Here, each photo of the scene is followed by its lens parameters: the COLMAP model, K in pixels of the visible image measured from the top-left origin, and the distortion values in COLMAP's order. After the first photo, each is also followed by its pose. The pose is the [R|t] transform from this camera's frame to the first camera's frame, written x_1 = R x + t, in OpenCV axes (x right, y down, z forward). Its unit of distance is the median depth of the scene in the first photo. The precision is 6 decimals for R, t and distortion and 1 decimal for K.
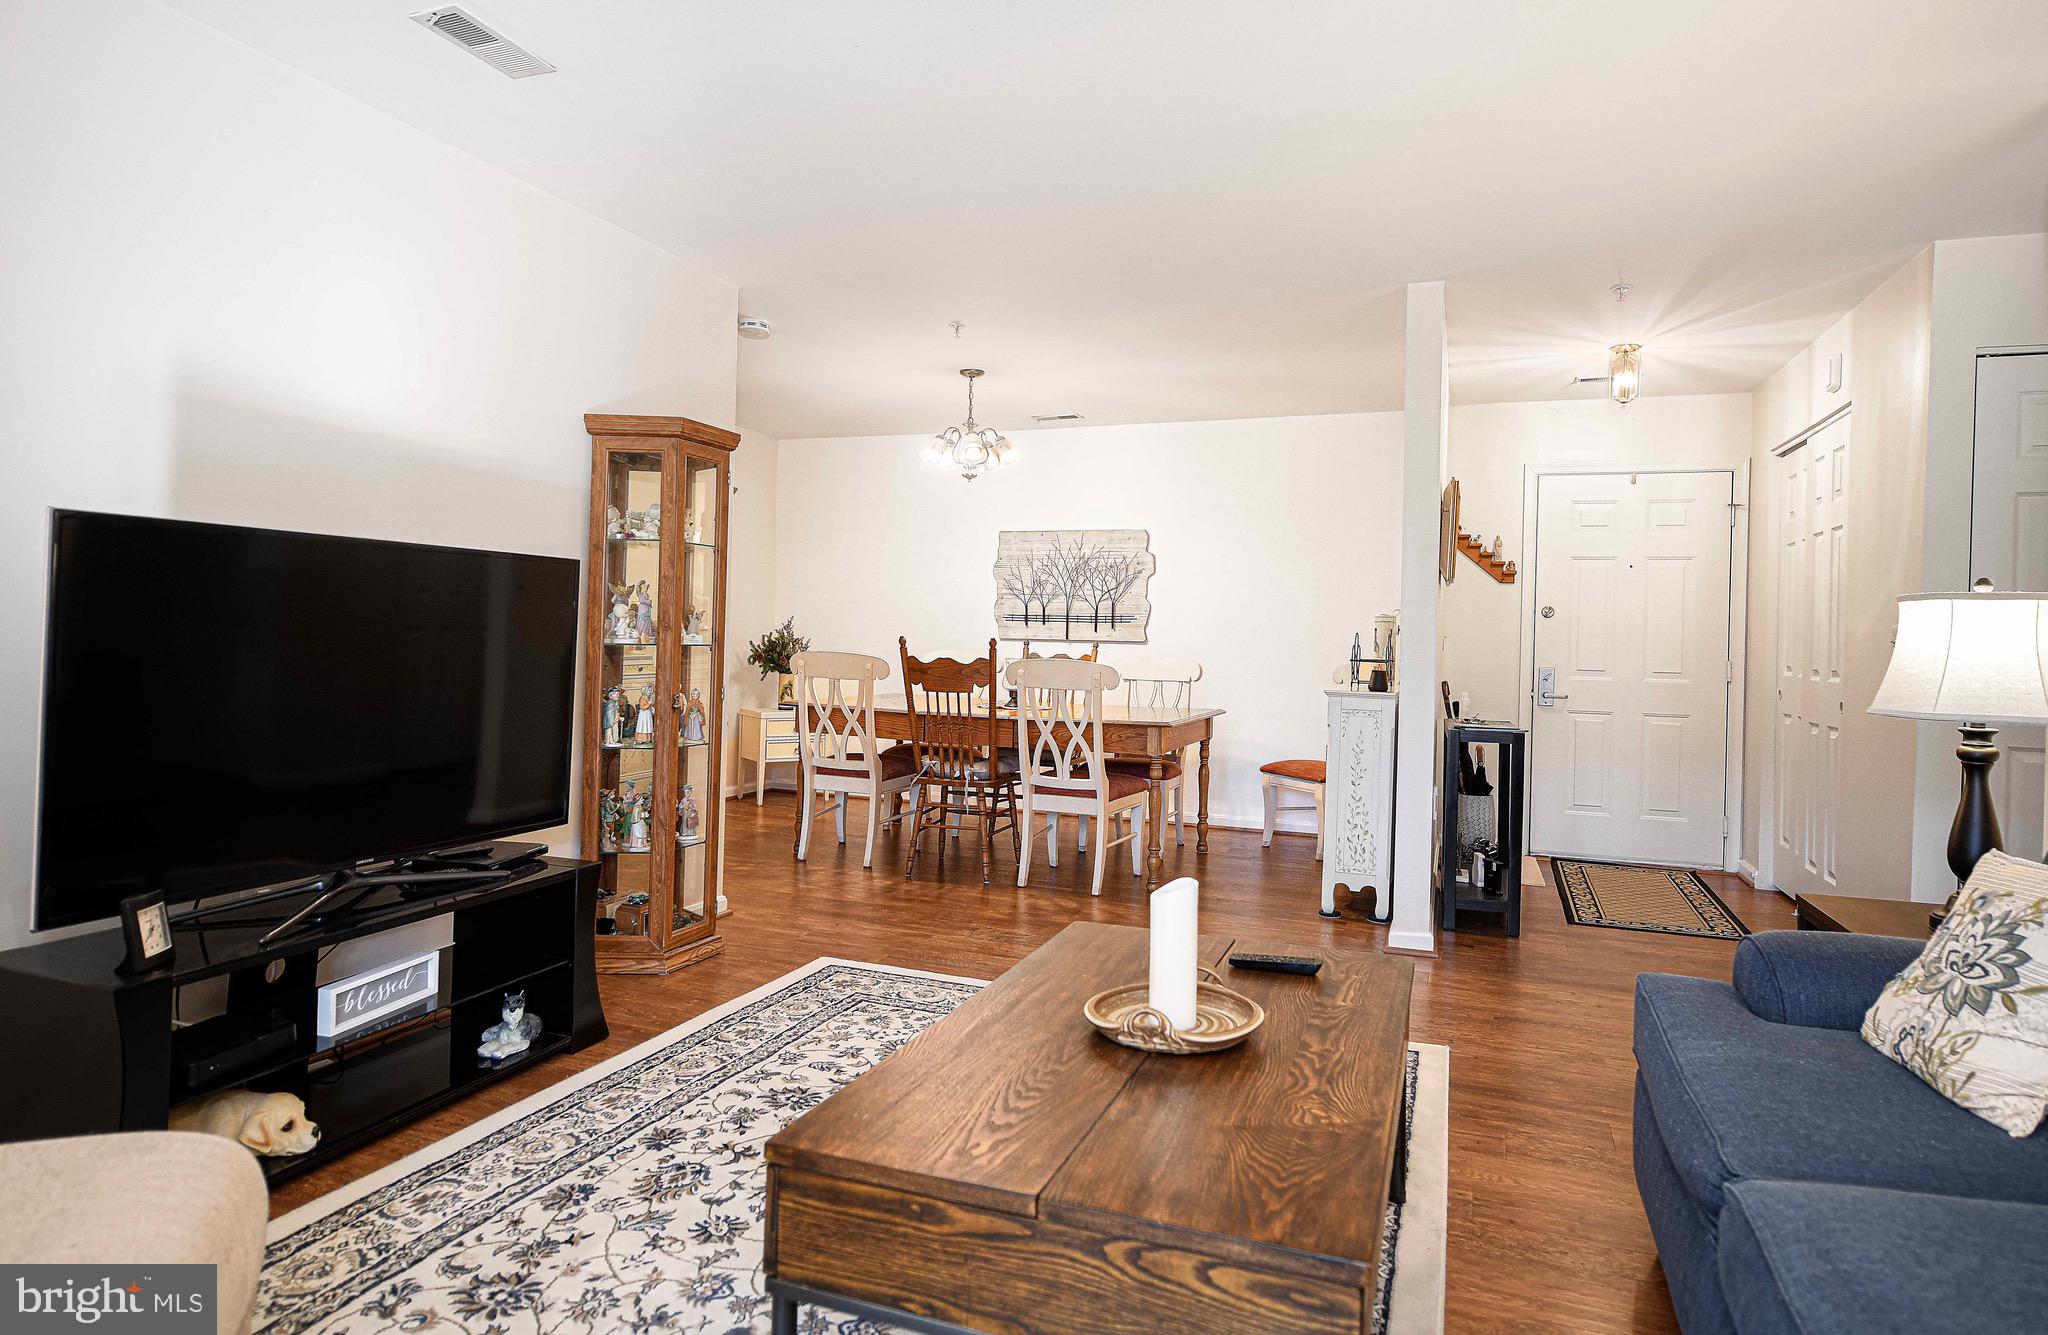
lens RADIAL K [[1139.9, 0, 1045.2], [0, 1139.9, 642.0], [0, 0, 1]] dist [-0.001968, -0.000764]
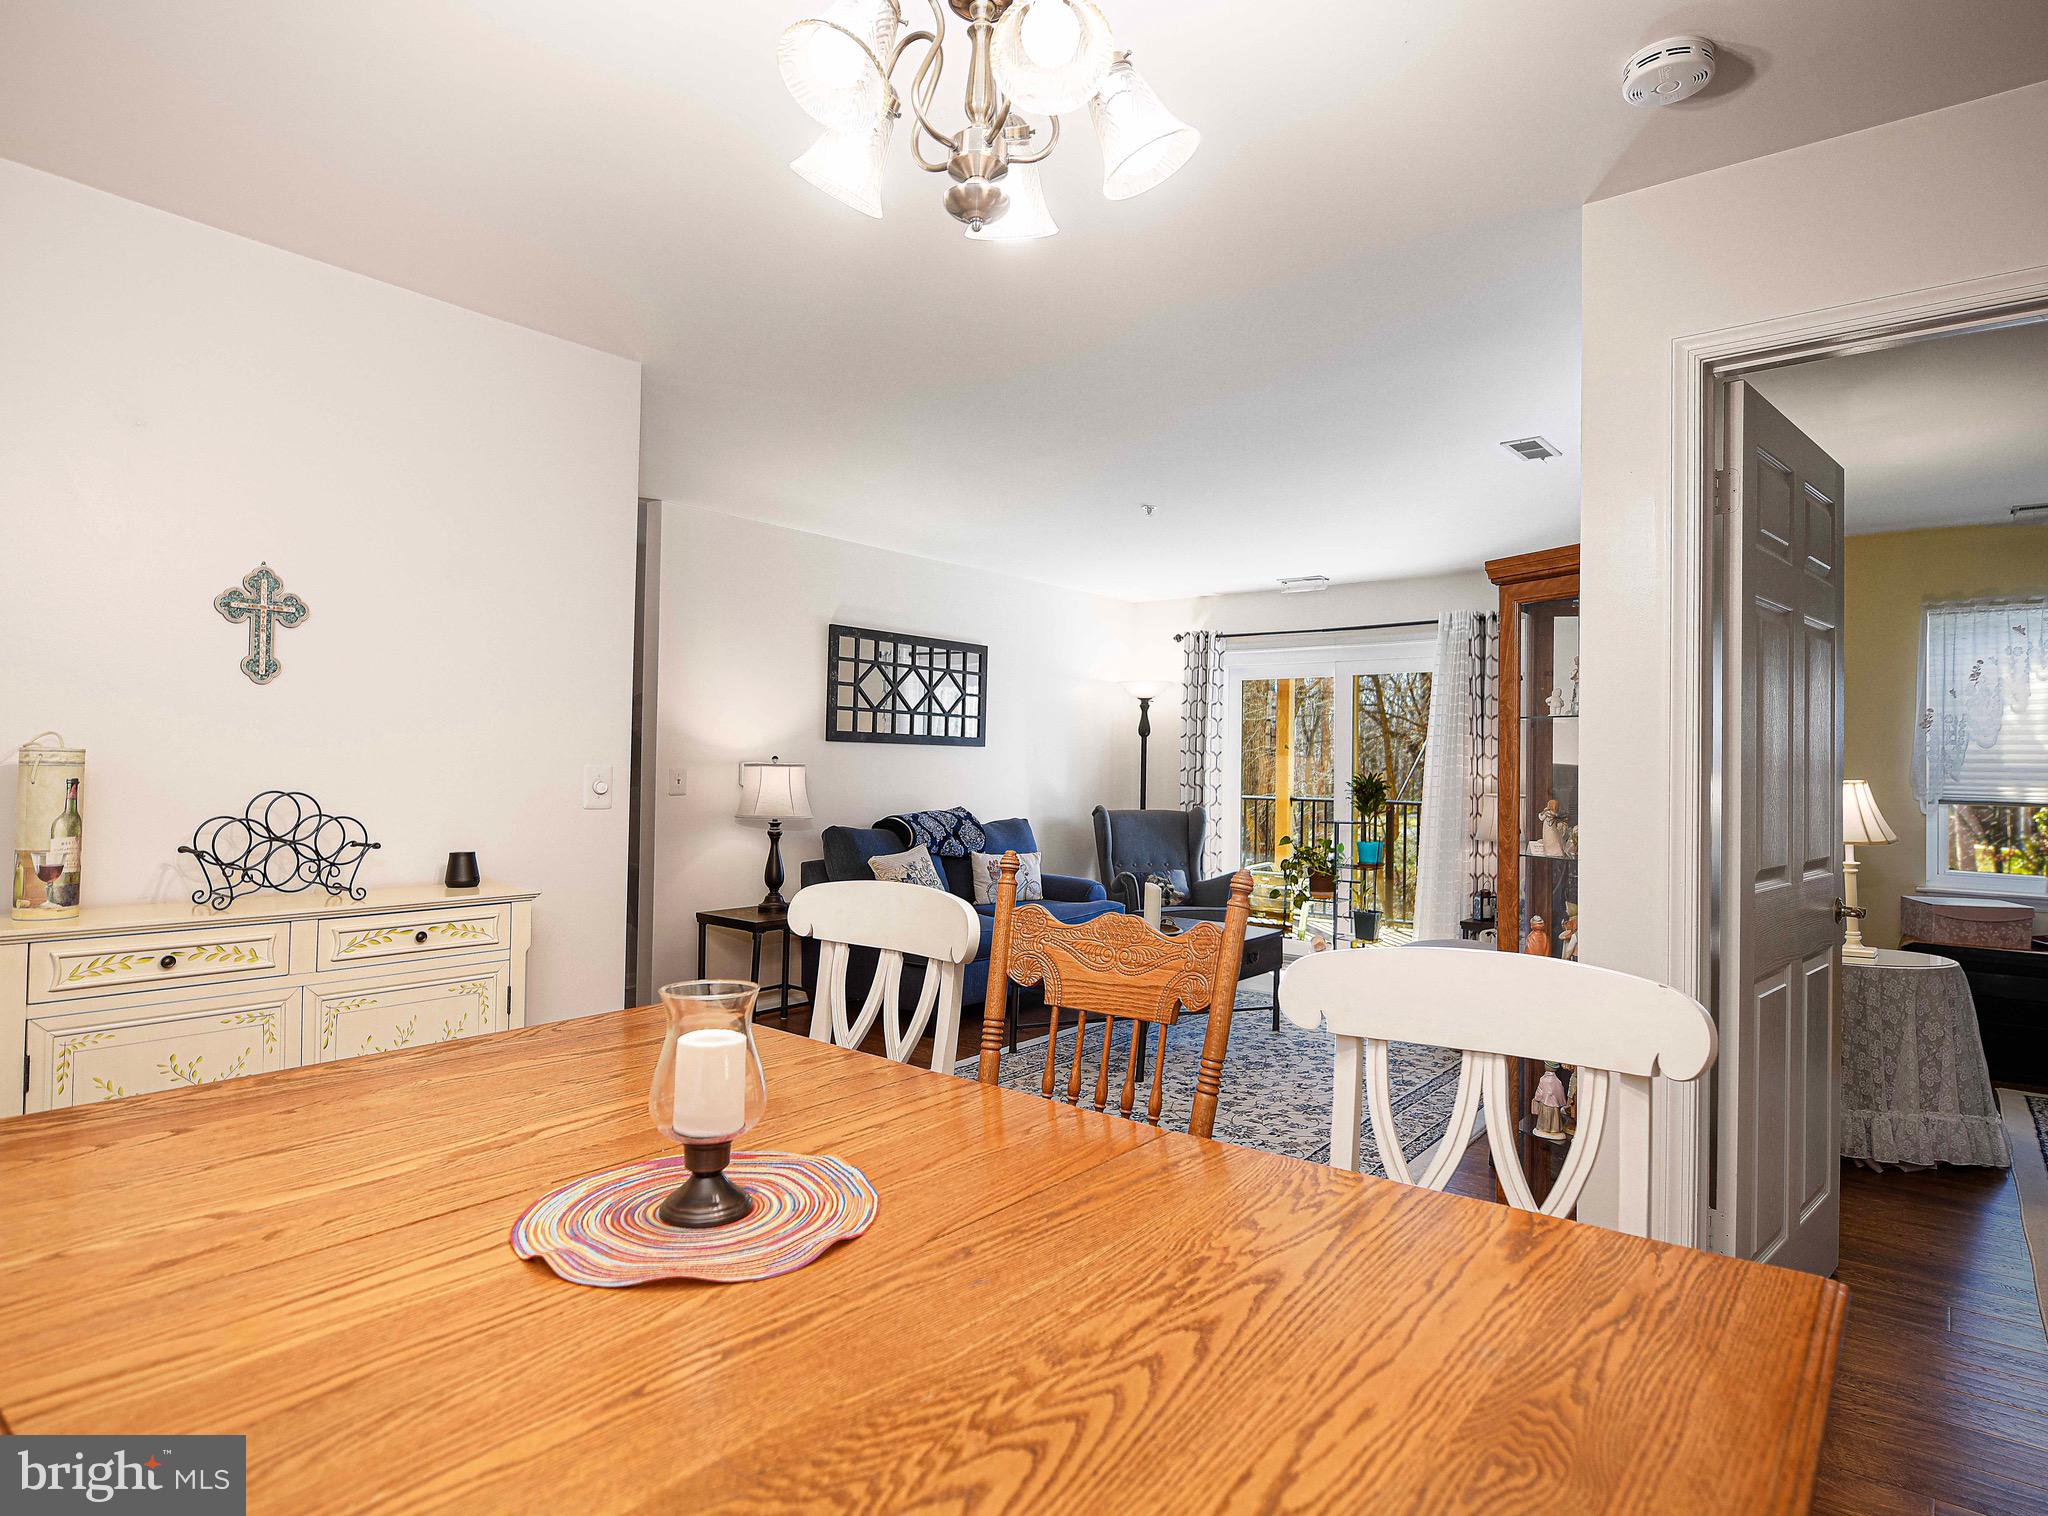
lens RADIAL K [[1124.7, 0, 1018.9], [0, 1124.7, 761.9], [0, 0, 1]] dist [0.002759, 0.000057]
pose [[-0.944226, -0.038835, 0.327000, -0.274764], [-0.039012, 0.999221, 0.006020, -0.056882], [-0.326979, -0.007073, -0.945005, 2.163145]]
